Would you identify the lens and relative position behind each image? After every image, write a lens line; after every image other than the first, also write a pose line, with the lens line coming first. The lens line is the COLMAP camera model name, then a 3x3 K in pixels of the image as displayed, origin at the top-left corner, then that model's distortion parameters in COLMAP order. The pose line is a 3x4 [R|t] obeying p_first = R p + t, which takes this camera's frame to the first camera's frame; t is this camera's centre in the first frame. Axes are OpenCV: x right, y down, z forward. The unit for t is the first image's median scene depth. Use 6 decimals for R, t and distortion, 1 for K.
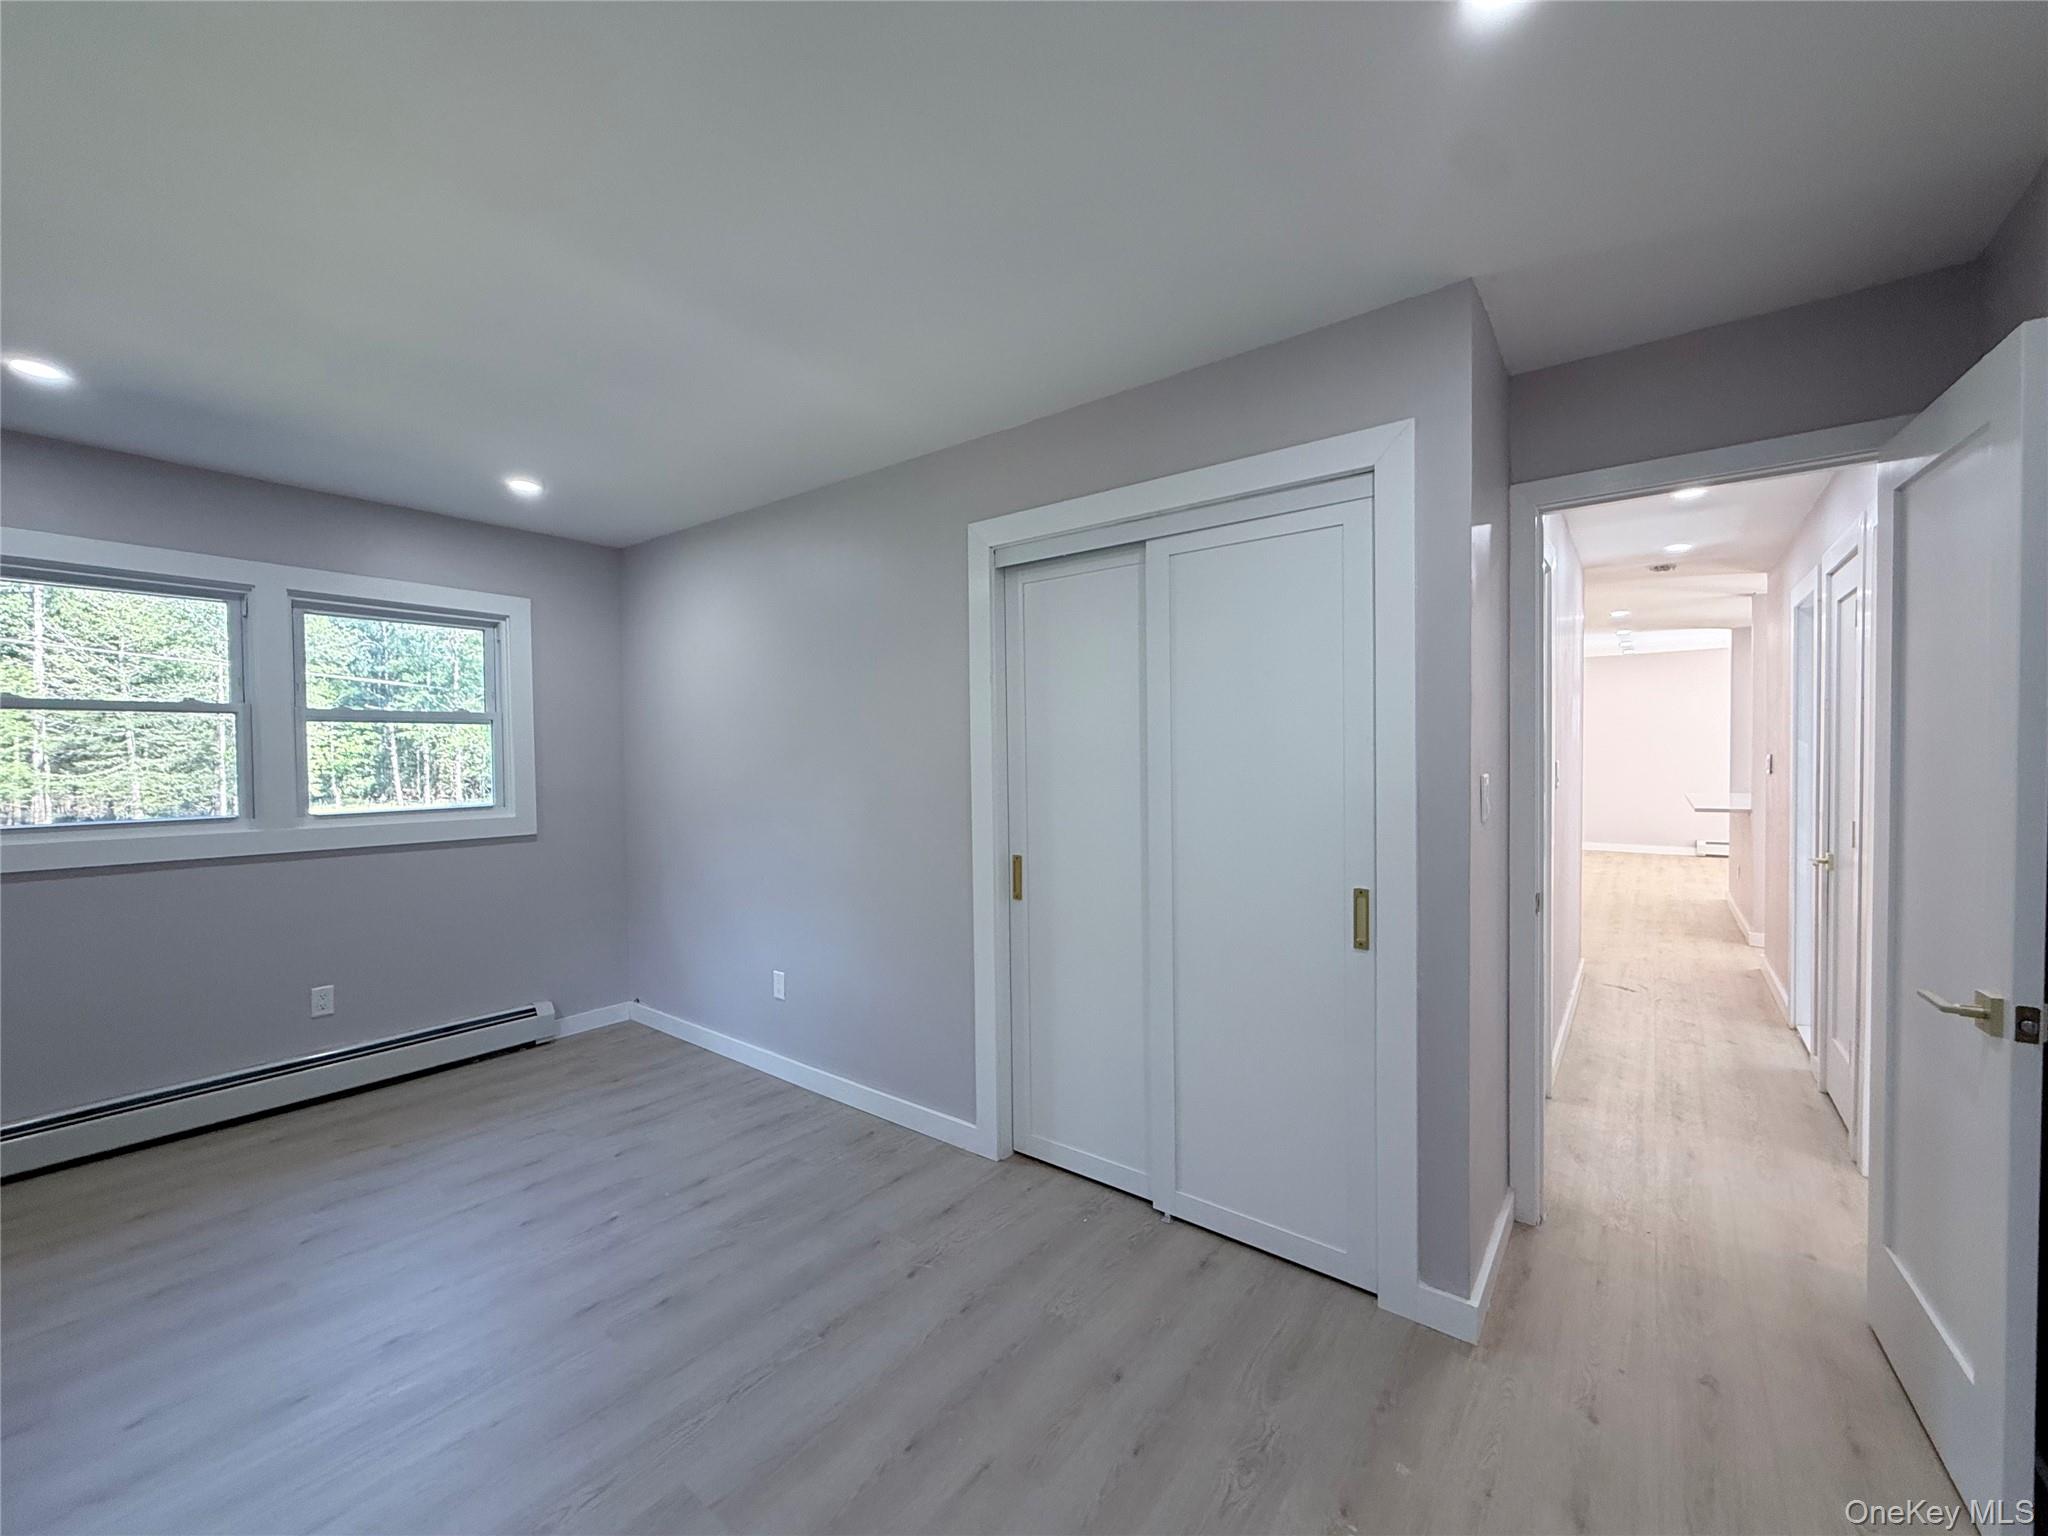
lens RADIAL K [[820.9, 0, 1017.8], [0, 820.9, 767.2], [0, 0, 1]] dist [-0.001335, 0.004128]
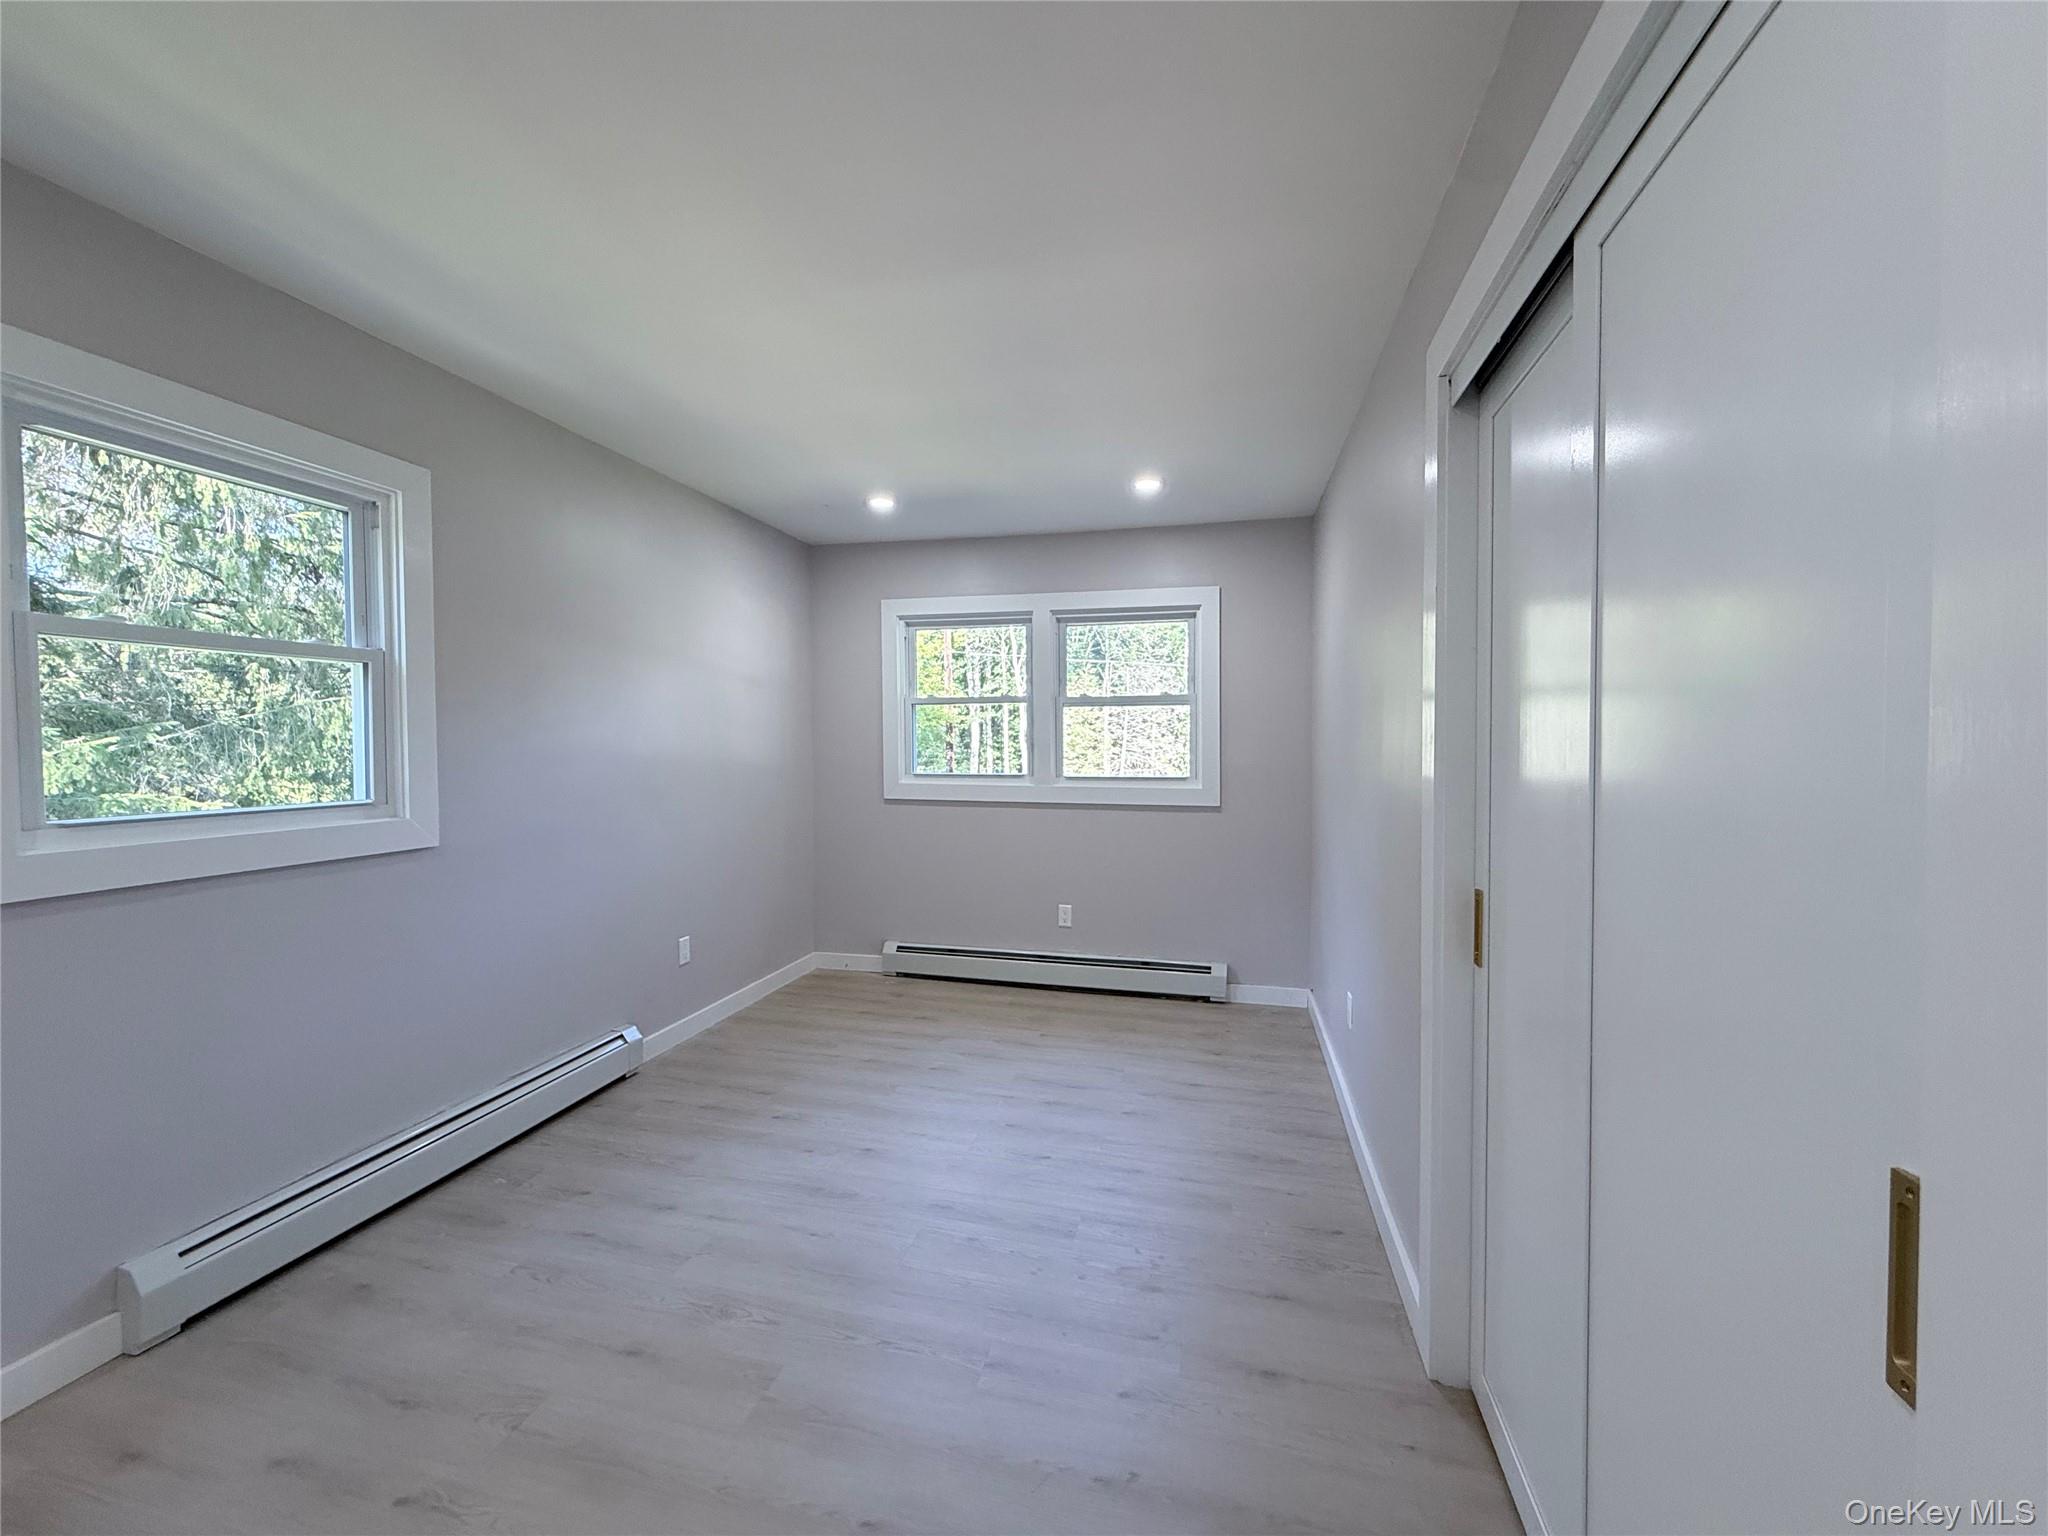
lens RADIAL K [[820.9, 0, 1017.8], [0, 820.9, 767.2], [0, 0, 1]] dist [-0.001335, 0.004128]
pose [[0.400014, 0.031914, -0.915953, 0.339691], [-0.017353, 0.999478, 0.027246, 0.007690], [0.916345, 0.004996, 0.400359, 0.393656]]
